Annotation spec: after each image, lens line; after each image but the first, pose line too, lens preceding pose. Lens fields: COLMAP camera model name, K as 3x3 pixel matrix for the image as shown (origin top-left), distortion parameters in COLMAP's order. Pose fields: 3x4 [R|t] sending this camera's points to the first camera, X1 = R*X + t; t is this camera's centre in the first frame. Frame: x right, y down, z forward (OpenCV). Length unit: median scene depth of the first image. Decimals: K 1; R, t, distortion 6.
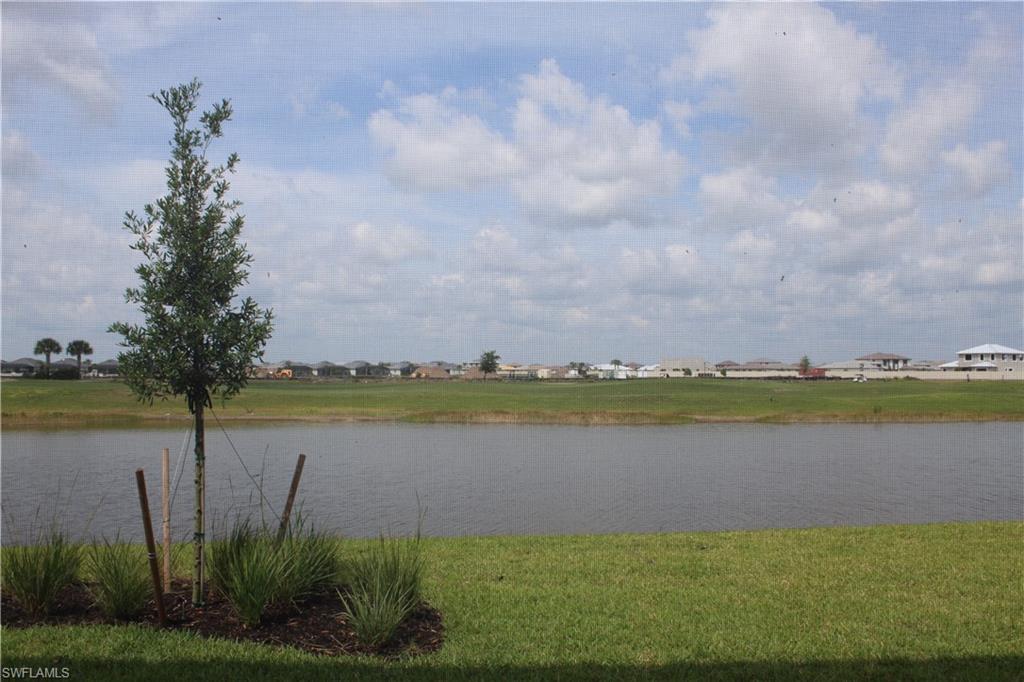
lens RADIAL K [[848.6, 0, 518.2], [0, 848.6, 336.3], [0, 0, 1]] dist [-0.140645, 0.100663]
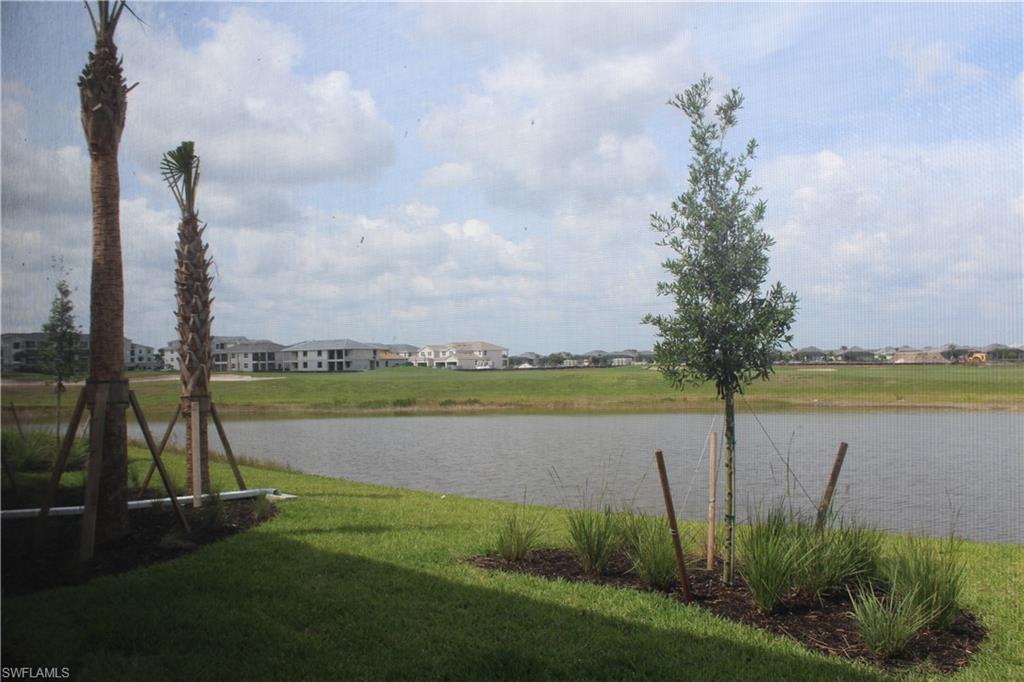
lens RADIAL K [[848.6, 0, 517.7], [0, 848.6, 340.3], [0, 0, 1]] dist [-0.140645, 0.100663]
pose [[0.725620, -0.030193, -0.687433, 0.142190], [0.044876, 0.998986, 0.003492, 0.005057], [0.686631, -0.033383, 0.726239, 0.069763]]
